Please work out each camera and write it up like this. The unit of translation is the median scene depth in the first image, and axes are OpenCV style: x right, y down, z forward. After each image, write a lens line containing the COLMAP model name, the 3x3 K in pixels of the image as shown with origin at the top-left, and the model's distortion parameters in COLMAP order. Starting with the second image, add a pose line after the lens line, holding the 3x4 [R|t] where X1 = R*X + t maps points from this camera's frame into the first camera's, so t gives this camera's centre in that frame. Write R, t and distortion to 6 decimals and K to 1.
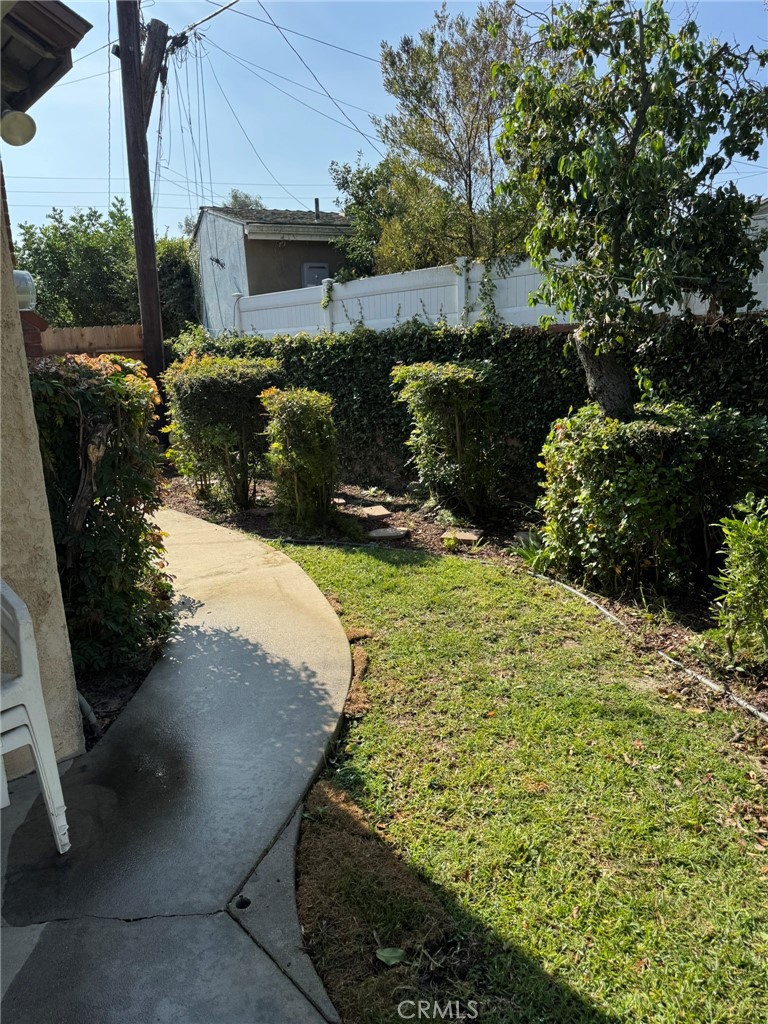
lens RADIAL K [[743.4, 0, 381.3], [0, 743.4, 508.8], [0, 0, 1]] dist [0.050512, -0.025850]
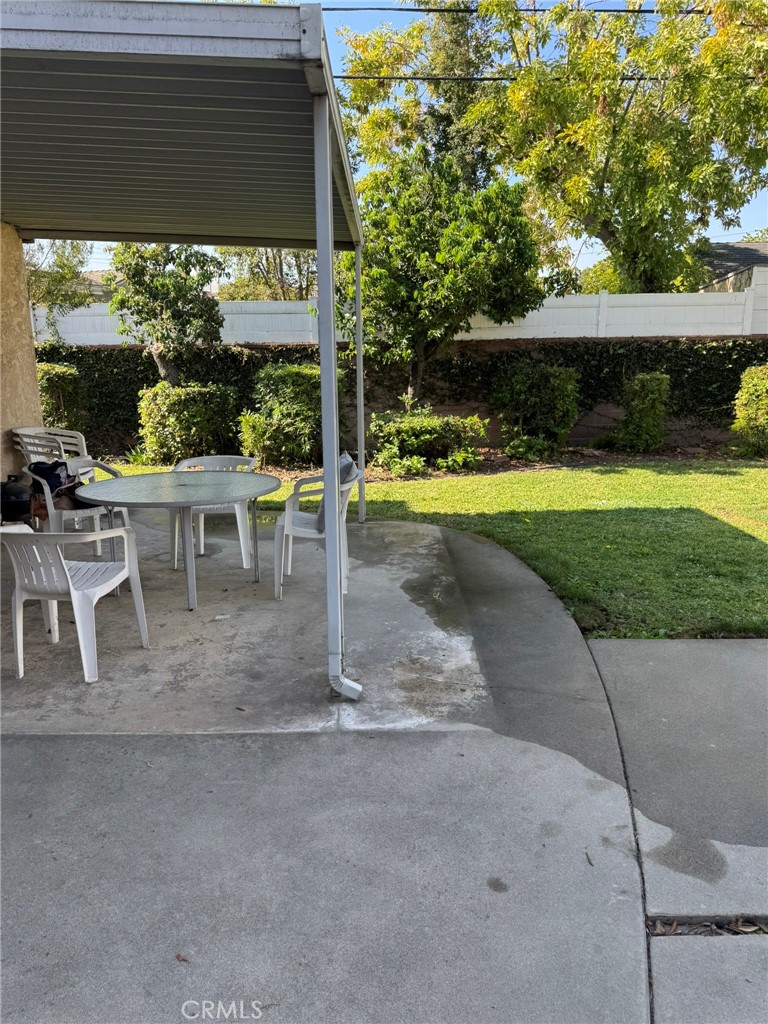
lens RADIAL K [[743.4, 0, 386.8], [0, 743.4, 523.1], [0, 0, 1]] dist [0.050512, -0.025850]
pose [[0.674282, -0.135390, 0.725957, -0.943922], [0.148349, 0.987844, 0.046443, 0.269862], [-0.723420, 0.076379, 0.686170, -0.974202]]
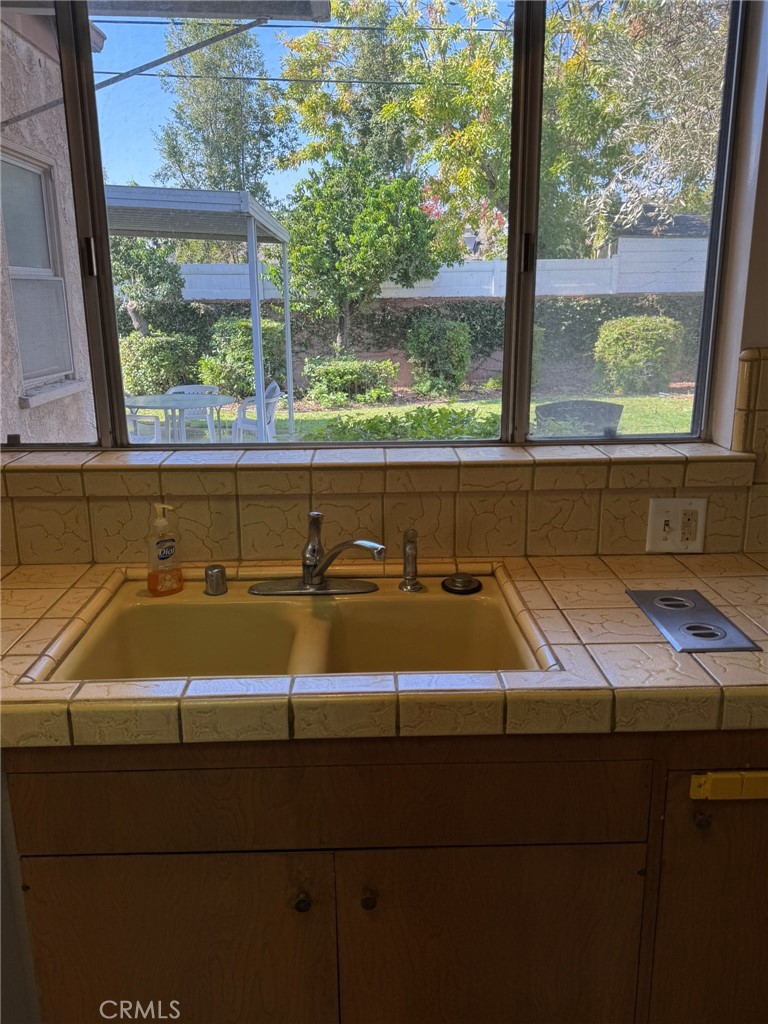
lens RADIAL K [[824.2, 0, 381.6], [0, 824.2, 515.3], [0, 0, 1]] dist [0.111572, -0.176478]
pose [[0.646975, -0.167176, 0.743960, -1.522245], [0.152128, 0.984355, 0.088899, 0.384942], [-0.747182, 0.055662, 0.662285, -1.653978]]
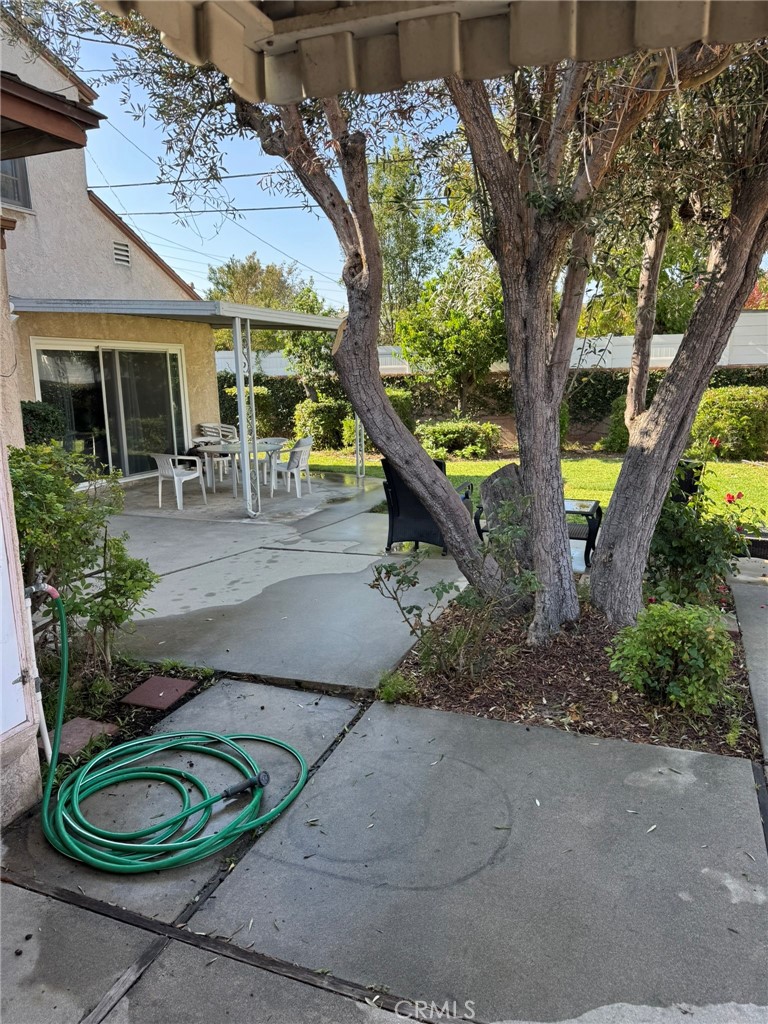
lens RADIAL K [[743.4, 0, 385.6], [0, 743.4, 520.1], [0, 0, 1]] dist [0.050512, -0.025850]
pose [[0.889972, -0.070356, 0.450555, -1.047557], [0.085856, 0.996209, -0.014027, 0.525064], [-0.447860, 0.051167, 0.892638, -2.350025]]
